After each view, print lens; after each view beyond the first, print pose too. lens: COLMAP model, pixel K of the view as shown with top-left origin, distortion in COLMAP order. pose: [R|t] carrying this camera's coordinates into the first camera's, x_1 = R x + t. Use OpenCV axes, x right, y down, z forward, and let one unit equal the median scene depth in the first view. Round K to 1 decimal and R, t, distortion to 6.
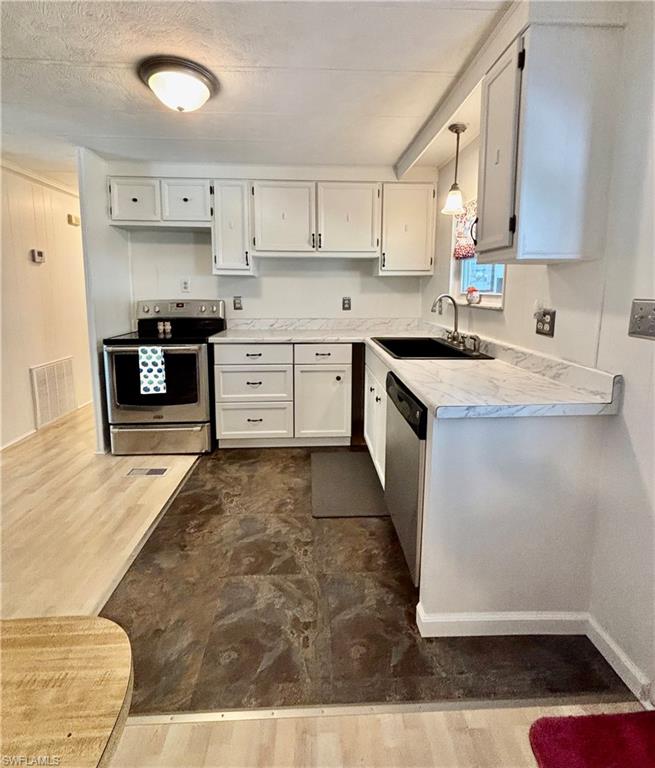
lens RADIAL K [[364.9, 0, 324.7], [0, 364.9, 333.7], [0, 0, 1]] dist [-0.000239, -0.001620]
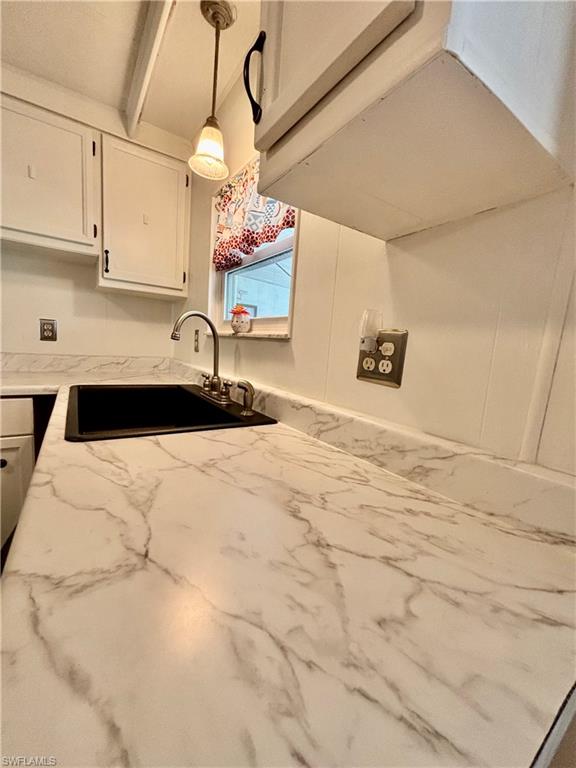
lens RADIAL K [[319.9, 0, 285.9], [0, 319.9, 383.7], [0, 0, 1]] dist [-0.002045, -0.001226]
pose [[0.857600, -0.008732, 0.514243, 0.188590], [0.000005, 0.999856, 0.016971, -0.001395], [-0.514318, -0.014552, 0.857476, 0.487868]]
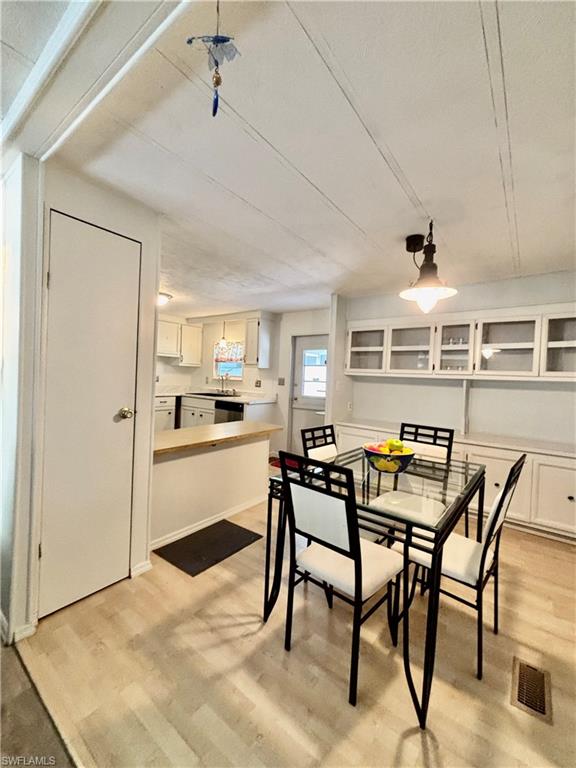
lens RADIAL K [[319.9, 0, 294.0], [0, 319.9, 383.9], [0, 0, 1]] dist [-0.002045, -0.001226]
pose [[0.625975, 0.005777, 0.779822, -1.206903], [0.057716, 0.996887, -0.053715, 0.118622], [-0.777705, 0.078632, 0.623693, -0.931250]]
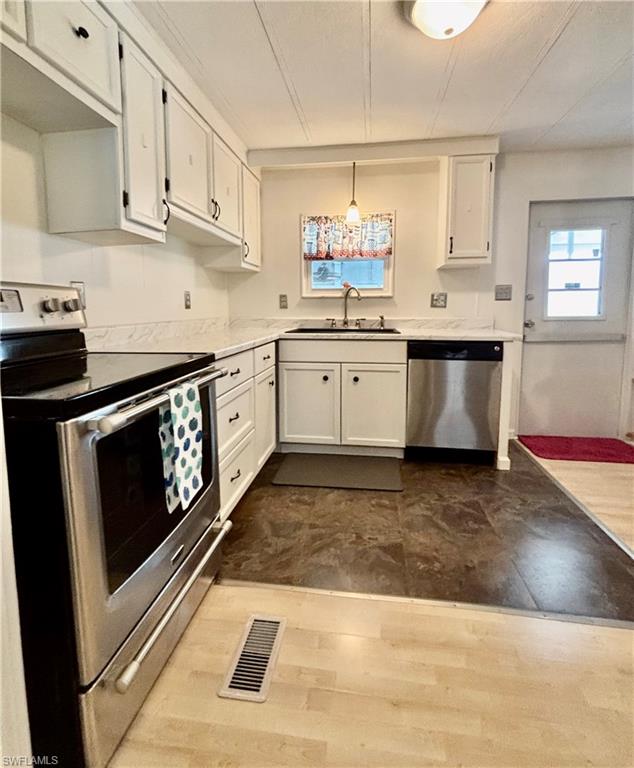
lens RADIAL K [[381.5, 0, 316.3], [0, 381.5, 346.7], [0, 0, 1]] dist [0.009074, -0.005403]
pose [[0.180743, -0.104739, 0.977938, -1.005988], [0.128221, 0.988337, 0.082155, -0.027456], [-0.975137, 0.110544, 0.192065, 0.893174]]
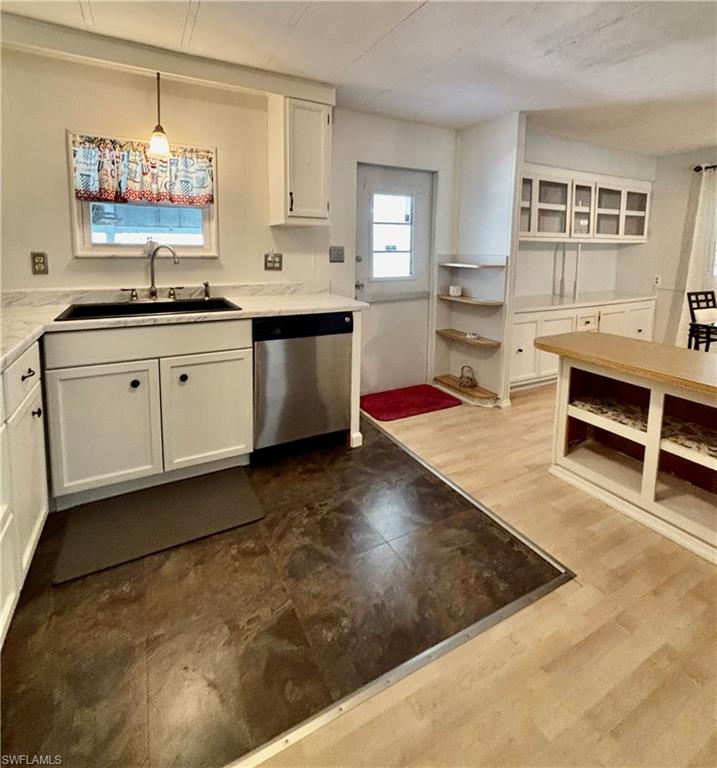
lens RADIAL K [[406.1, 0, 361.3], [0, 406.1, 288.4], [0, 0, 1]] dist [-0.000503, 0.000660]
pose [[-0.445702, -0.102533, 0.889290, -0.805045], [0.095701, 0.982268, 0.161217, -0.117512], [-0.890051, 0.156961, -0.427986, 1.013708]]
